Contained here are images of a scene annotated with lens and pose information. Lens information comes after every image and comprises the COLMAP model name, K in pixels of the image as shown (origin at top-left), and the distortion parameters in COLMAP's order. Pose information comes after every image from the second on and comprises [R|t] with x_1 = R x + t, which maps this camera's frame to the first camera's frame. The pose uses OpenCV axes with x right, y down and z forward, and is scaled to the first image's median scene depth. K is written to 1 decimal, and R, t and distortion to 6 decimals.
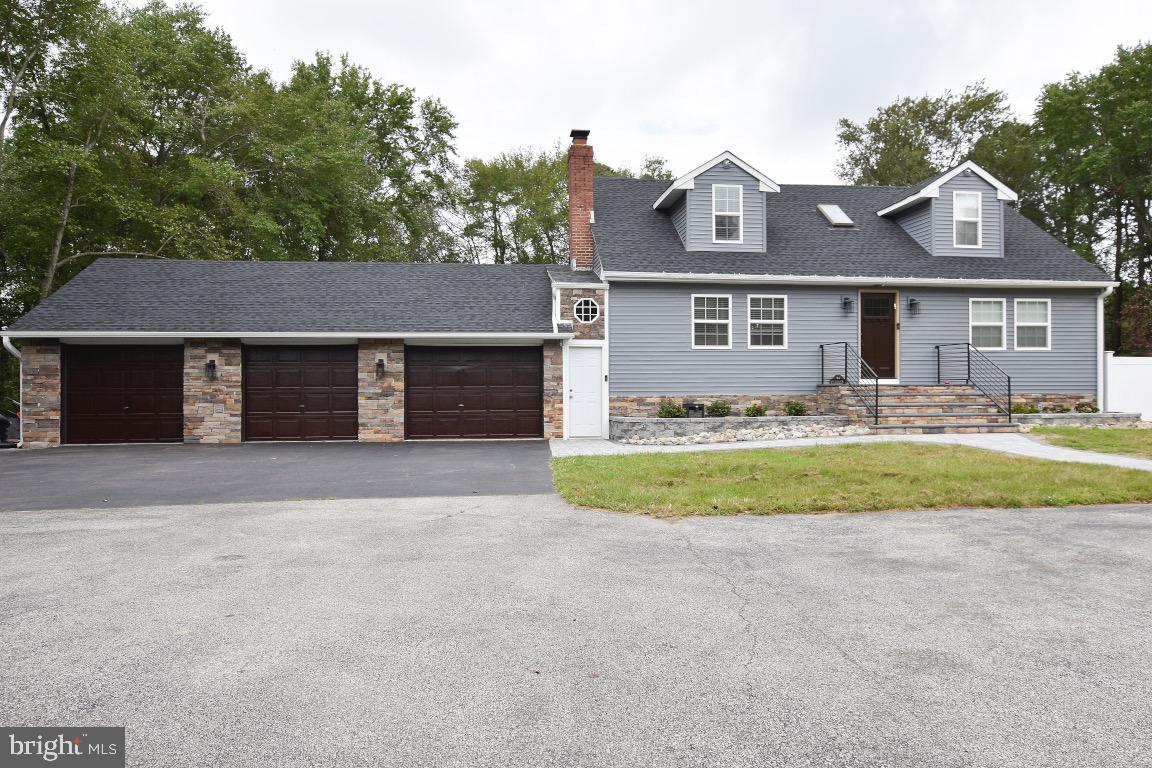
lens RADIAL K [[747.0, 0, 580.2], [0, 747.0, 384.0], [0, 0, 1]] dist [-0.001072, 0.001482]
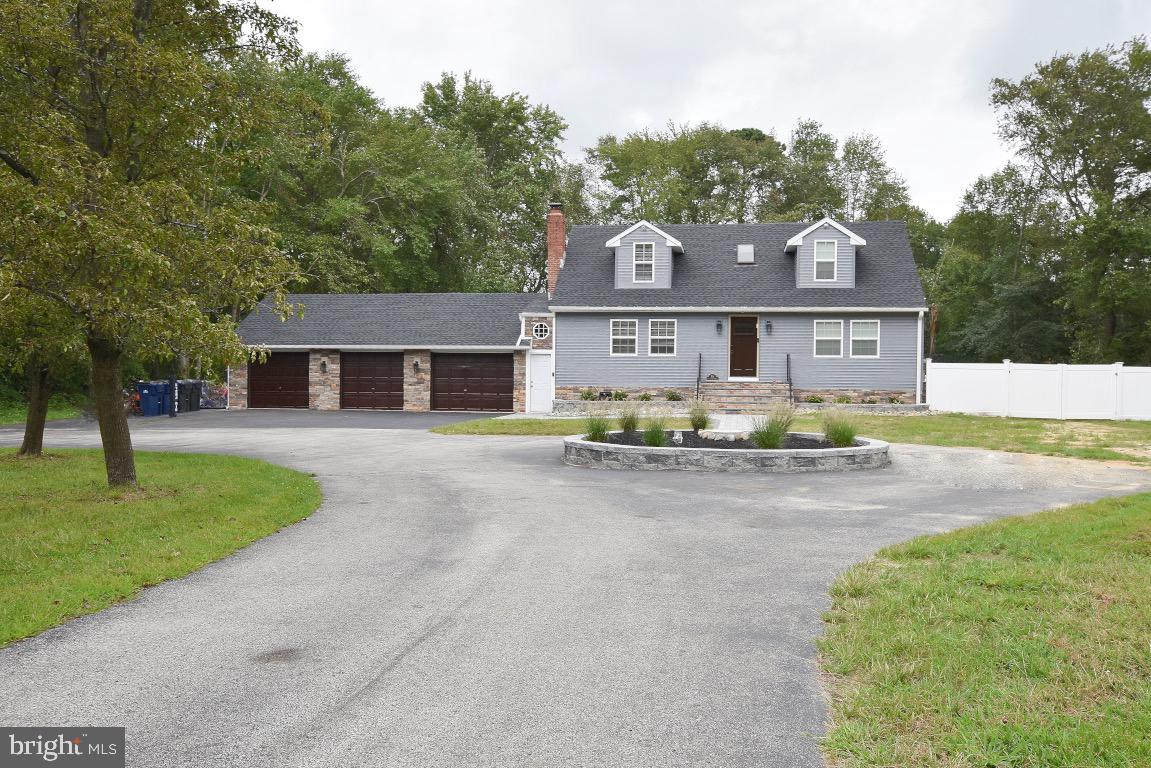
lens RADIAL K [[987.0, 0, 575.5], [0, 987.0, 384.0], [0, 0, 1]] dist [0.017092, 0.004156]
pose [[0.960049, 0.017278, -0.279297, 0.634903], [-0.010236, 0.999592, 0.026654, -0.041864], [0.279644, -0.022730, 0.959835, -0.928360]]
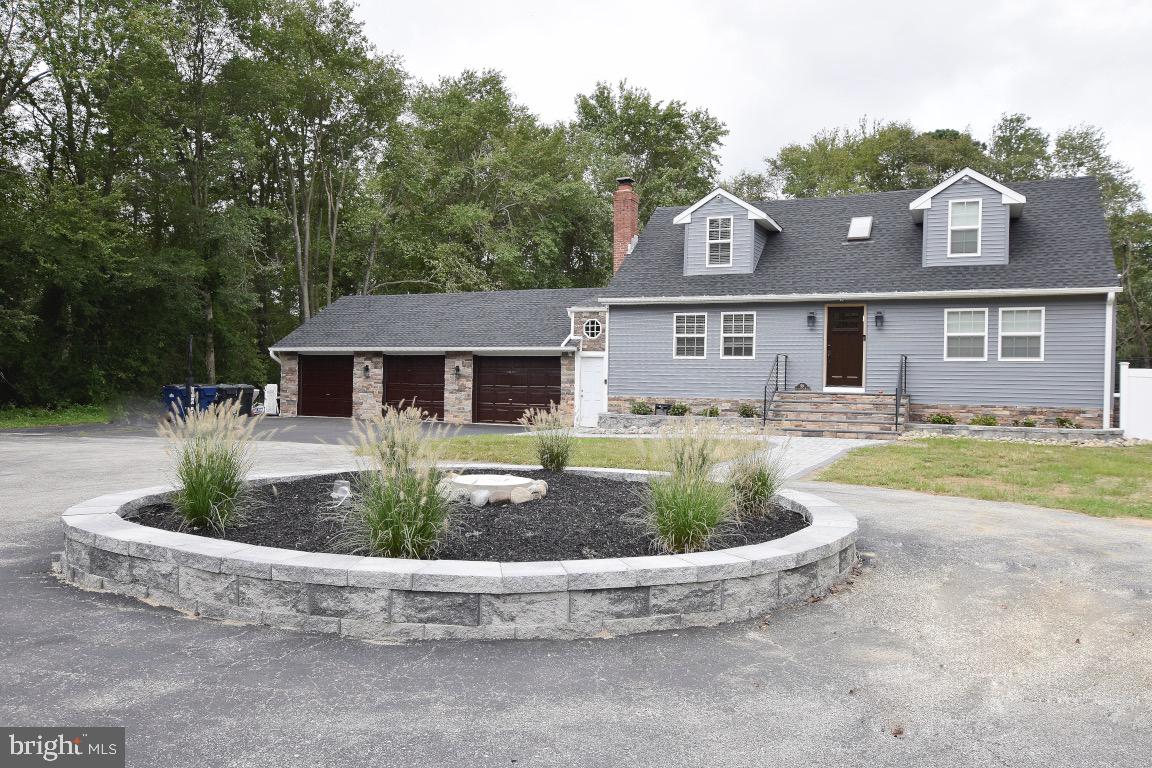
lens RADIAL K [[853.1, 0, 576.0], [0, 853.1, 384.0], [0, 0, 1]] dist [-0.006695, 0.036410]
pose [[0.848478, 0.020799, -0.528821, 0.737744], [-0.017765, 0.999784, 0.010818, -0.018212], [0.528932, 0.000216, 0.848664, -0.246876]]
